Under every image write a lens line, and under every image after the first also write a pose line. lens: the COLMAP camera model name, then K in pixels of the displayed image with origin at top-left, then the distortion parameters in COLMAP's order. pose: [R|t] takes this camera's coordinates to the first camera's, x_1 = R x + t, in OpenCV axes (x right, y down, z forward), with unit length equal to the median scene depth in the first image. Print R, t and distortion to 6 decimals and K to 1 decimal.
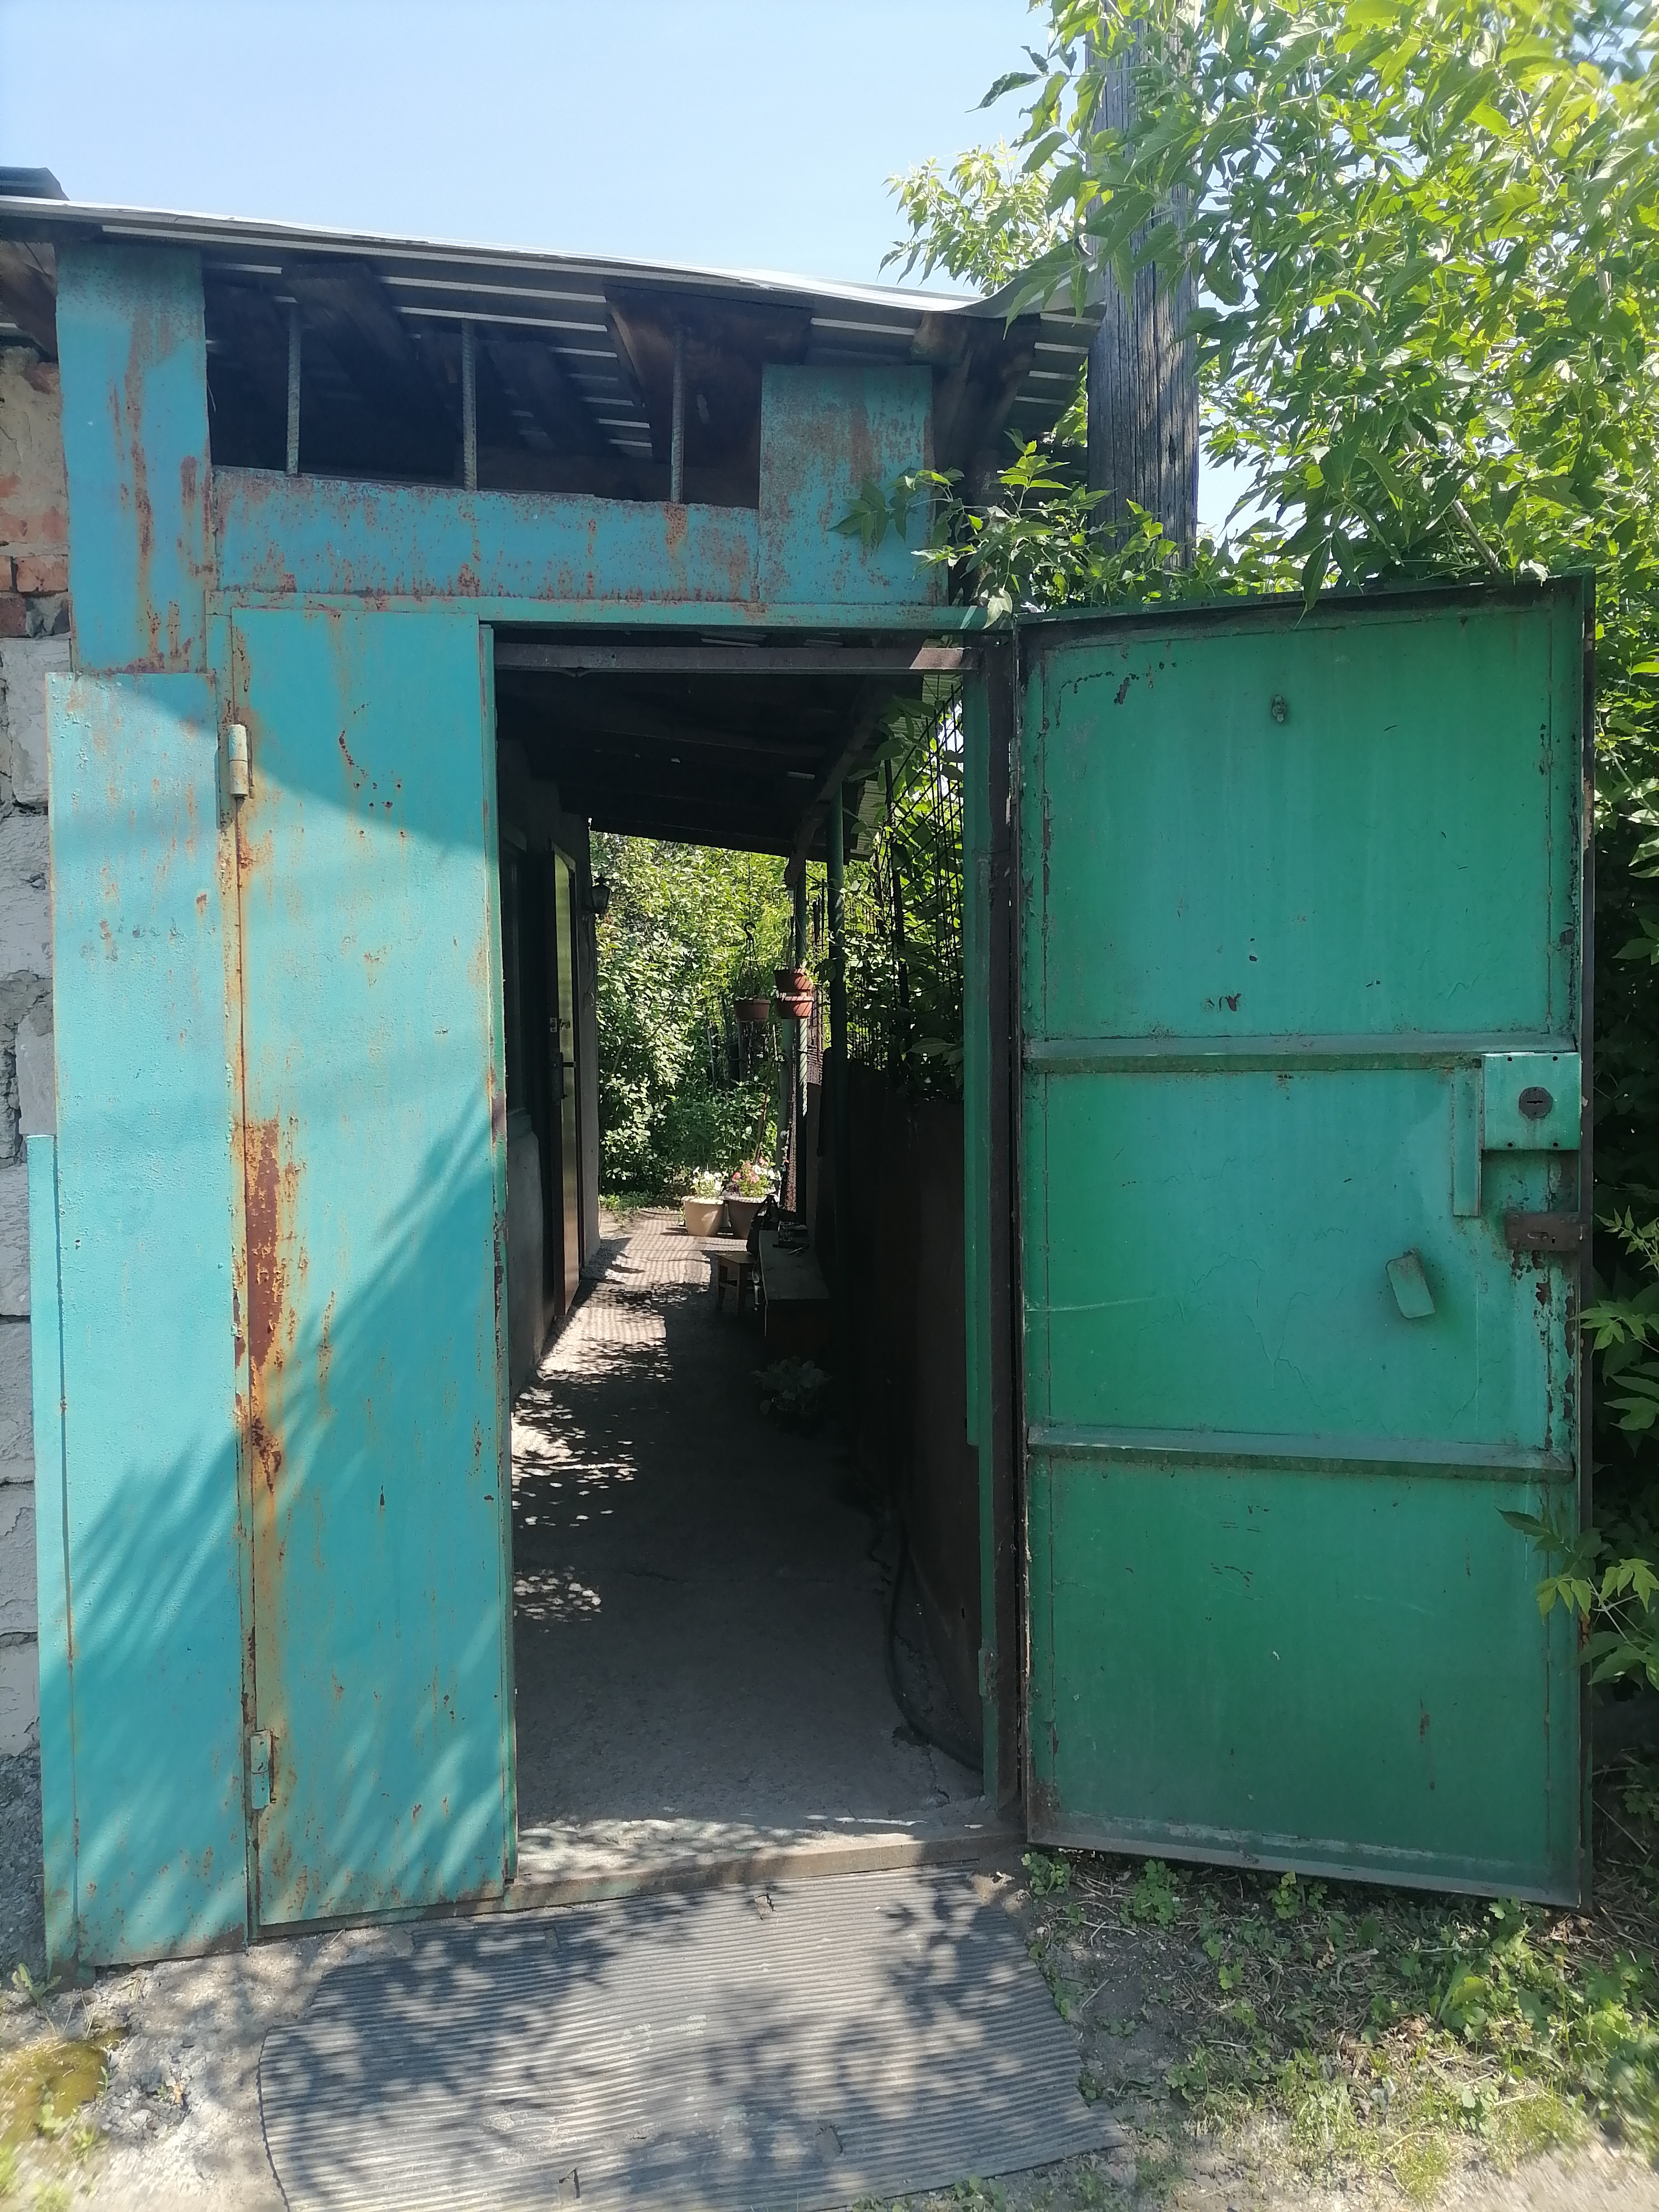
lens RADIAL K [[1622.5, 0, 828.2], [0, 1622.5, 1101.7], [0, 0, 1]] dist [0.044438, -0.034831]
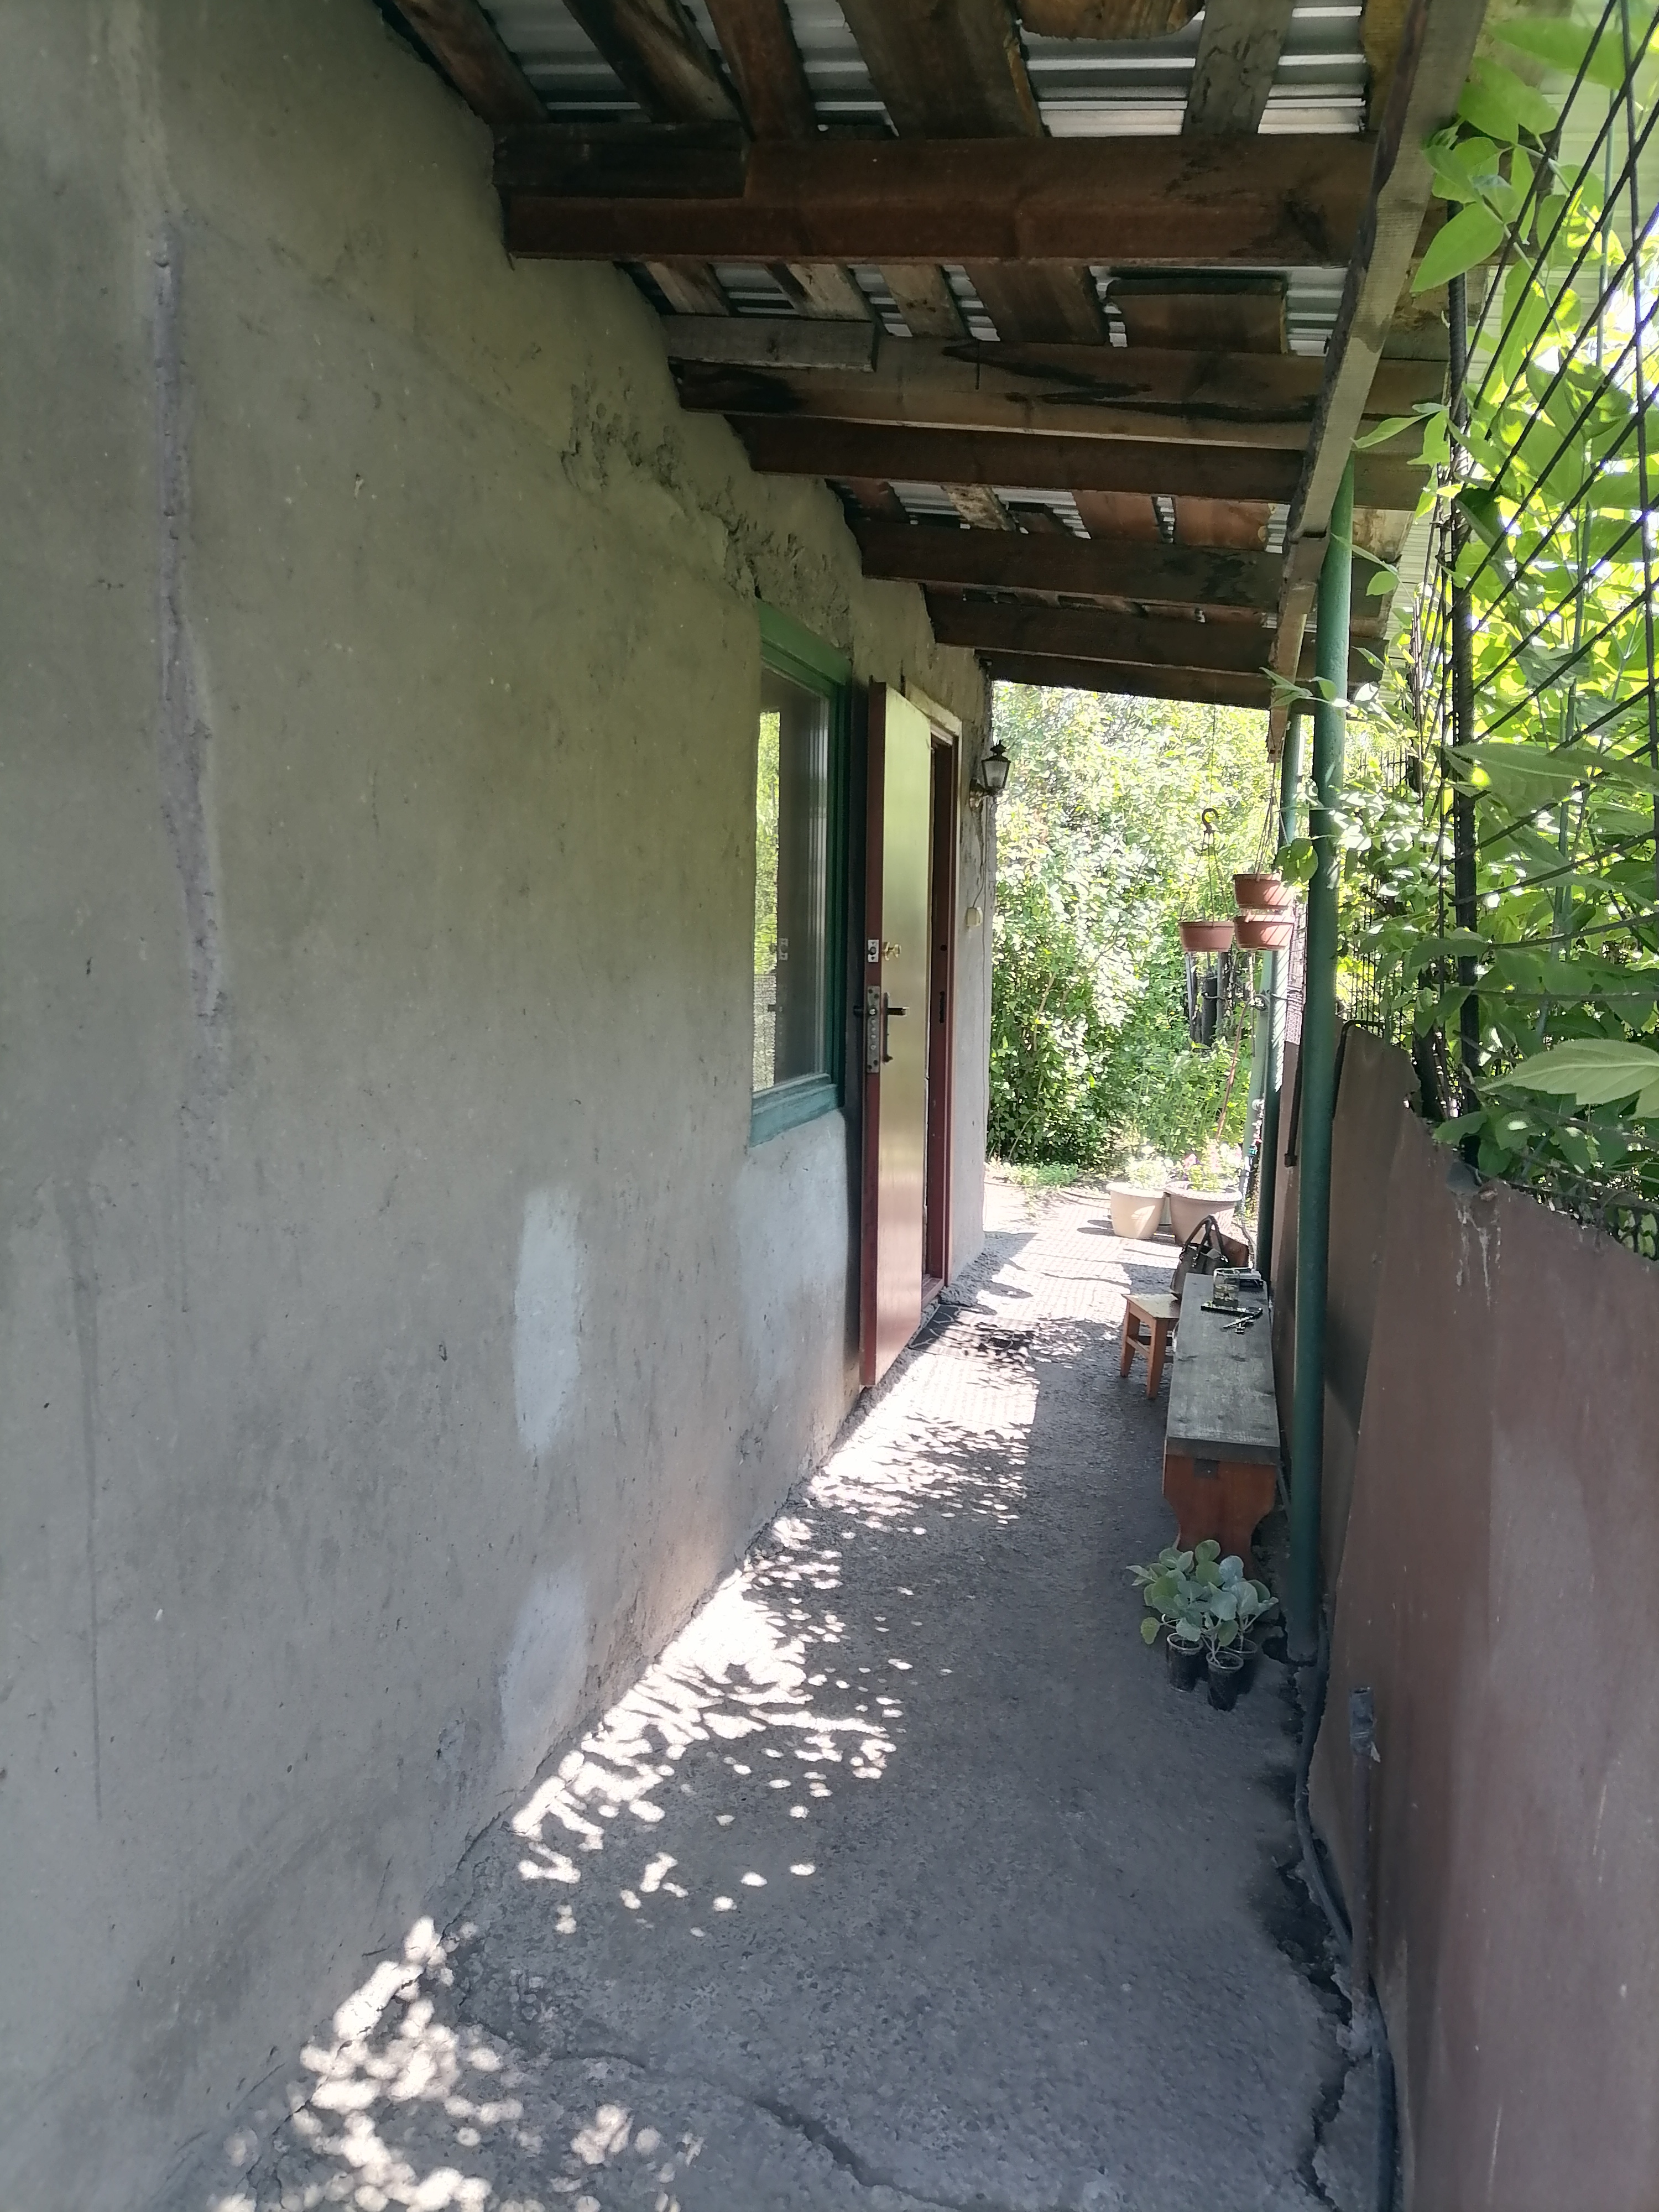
lens RADIAL K [[1703.0, 0, 823.3], [0, 1703.0, 1094.6], [0, 0, 1]] dist [0.090799, -0.140223]
pose [[0.956925, 0.053976, -0.285275, 0.009167], [-0.043438, 0.998124, 0.043143, -0.013513], [0.287069, -0.028893, 0.957474, 0.266177]]
